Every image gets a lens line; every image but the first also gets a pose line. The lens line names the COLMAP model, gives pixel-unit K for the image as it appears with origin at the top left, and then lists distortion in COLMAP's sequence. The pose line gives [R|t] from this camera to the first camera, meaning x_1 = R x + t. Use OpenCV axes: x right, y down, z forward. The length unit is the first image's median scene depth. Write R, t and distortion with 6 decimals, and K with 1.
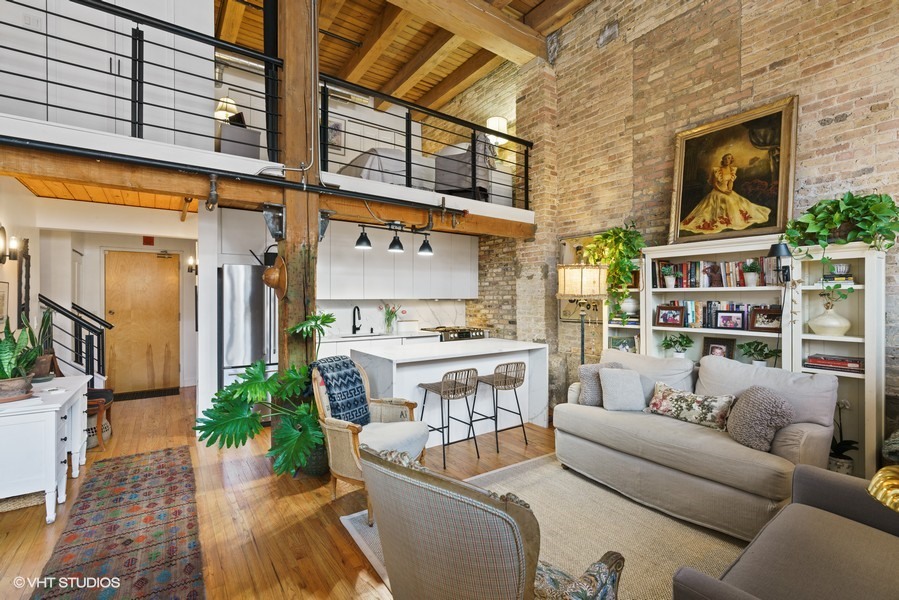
lens RADIAL K [[406.8, 0, 448.2], [0, 406.8, 297.9], [0, 0, 1]] dist [-0.007640, 0.004553]
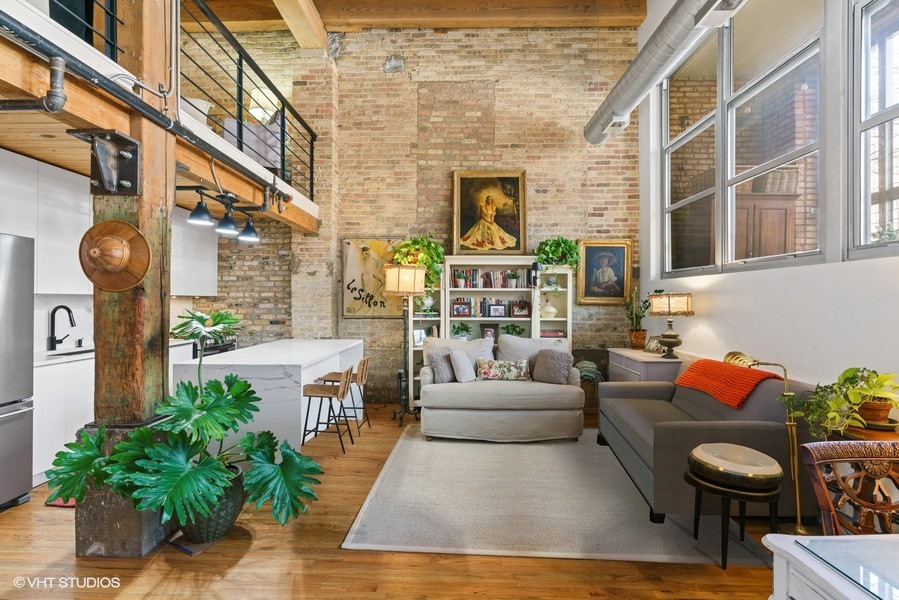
lens RADIAL K [[428.5, 0, 449.5], [0, 428.5, 300.0], [0, 0, 1]] dist [-0.017507, 0.010320]
pose [[0.597742, 0.002668, 0.801684, -0.590557], [-0.003497, 0.999994, -0.000721, 0.015685], [-0.801681, -0.002372, 0.597748, 0.197208]]
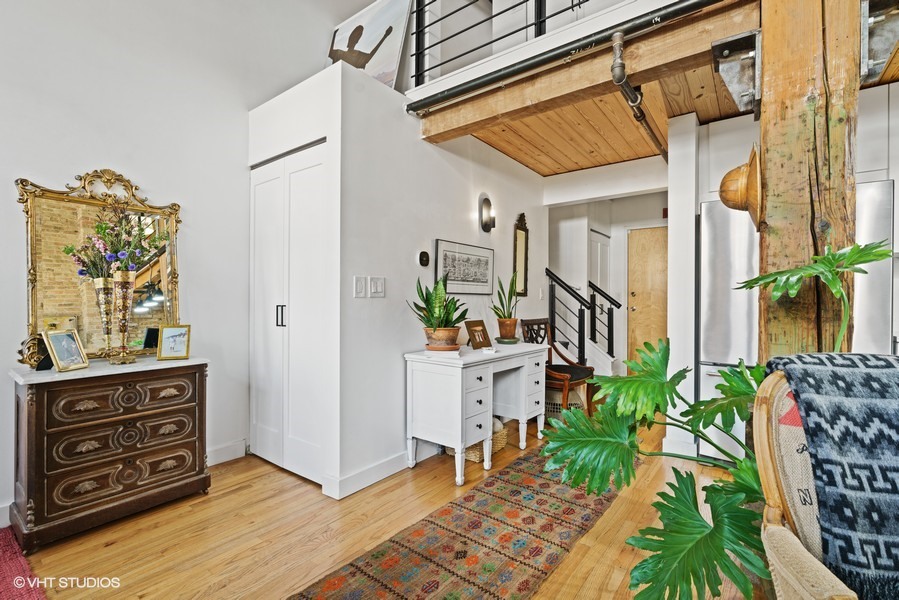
lens RADIAL K [[415.4, 0, 447.8], [0, 415.4, 301.1], [0, 0, 1]] dist [-0.001680, 0.000911]
pose [[0.298403, 0.003628, -0.954433, -0.044261], [-0.005561, 0.999982, 0.002062, 0.083717], [0.954424, 0.004692, 0.298418, 0.465432]]
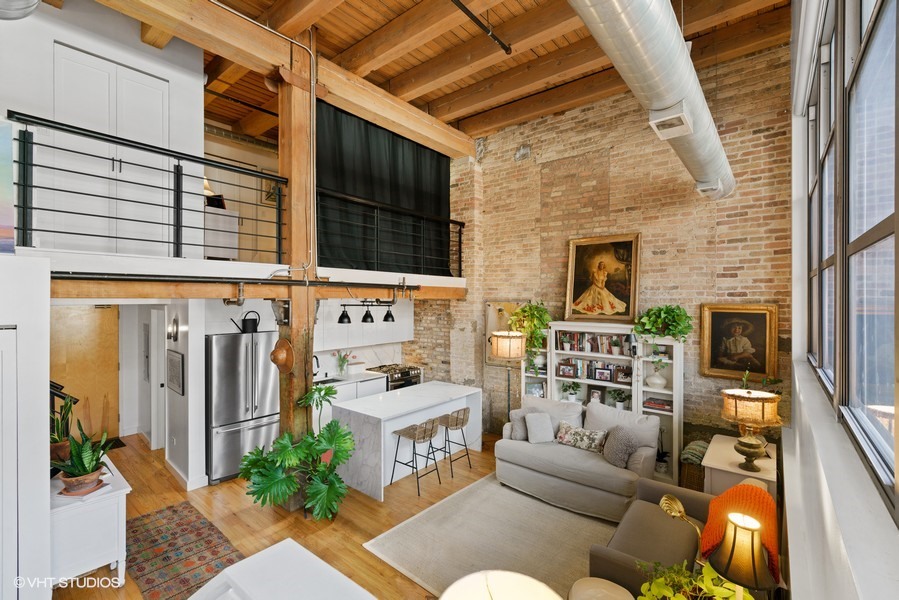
lens RADIAL K [[406.8, 0, 448.2], [0, 406.8, 297.9], [0, 0, 1]] dist [-0.007640, 0.004553]
pose [[0.965930, 0.001400, 0.258799, -0.237880], [-0.001439, 0.999999, -0.000041, -0.212045], [-0.258798, -0.000332, 0.965931, -0.291919]]
